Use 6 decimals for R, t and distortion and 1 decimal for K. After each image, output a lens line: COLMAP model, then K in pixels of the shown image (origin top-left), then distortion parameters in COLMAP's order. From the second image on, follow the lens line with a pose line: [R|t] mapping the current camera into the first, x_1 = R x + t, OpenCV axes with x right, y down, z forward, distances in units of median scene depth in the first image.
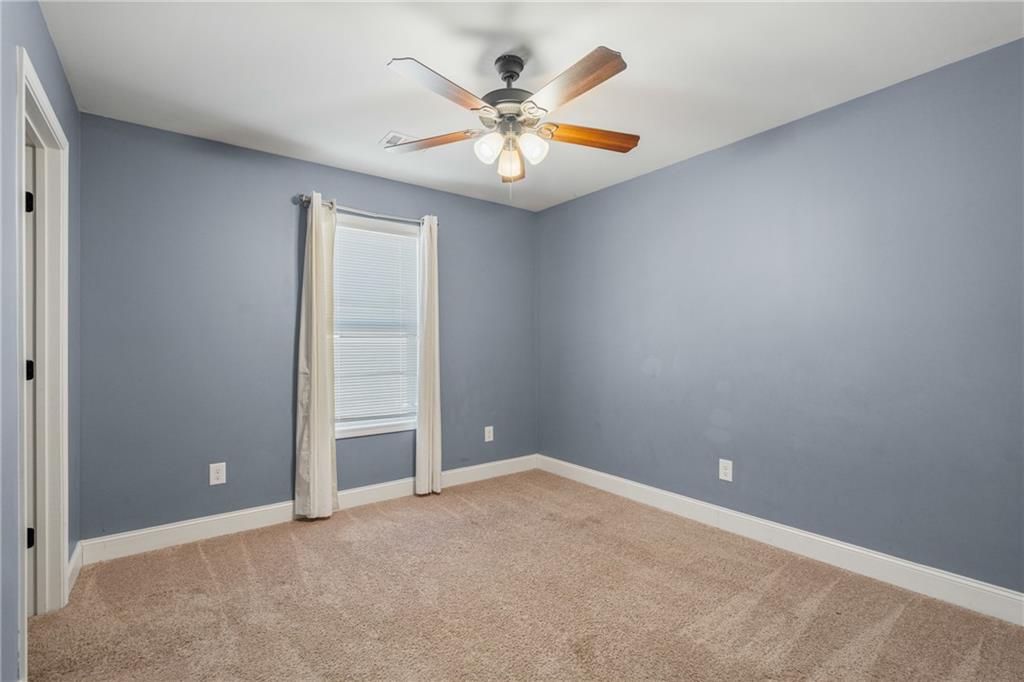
lens RADIAL K [[448.1, 0, 509.7], [0, 448.1, 339.4], [0, 0, 1]] dist [-0.003221, 0.000535]
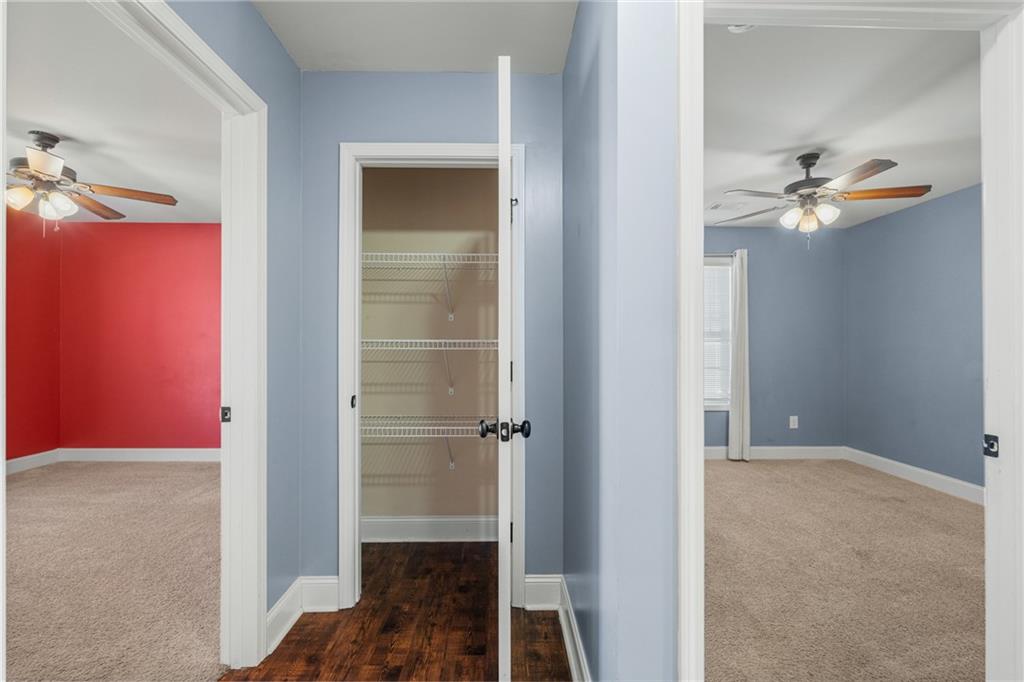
lens RADIAL K [[448.1, 0, 511.2], [0, 448.1, 342.4], [0, 0, 1]] dist [-0.003221, 0.000535]
pose [[0.813766, 0.004263, -0.581177, 0.042417], [-0.001205, 0.999983, 0.005647, -0.010653], [0.581191, -0.003895, 0.813758, -0.518963]]
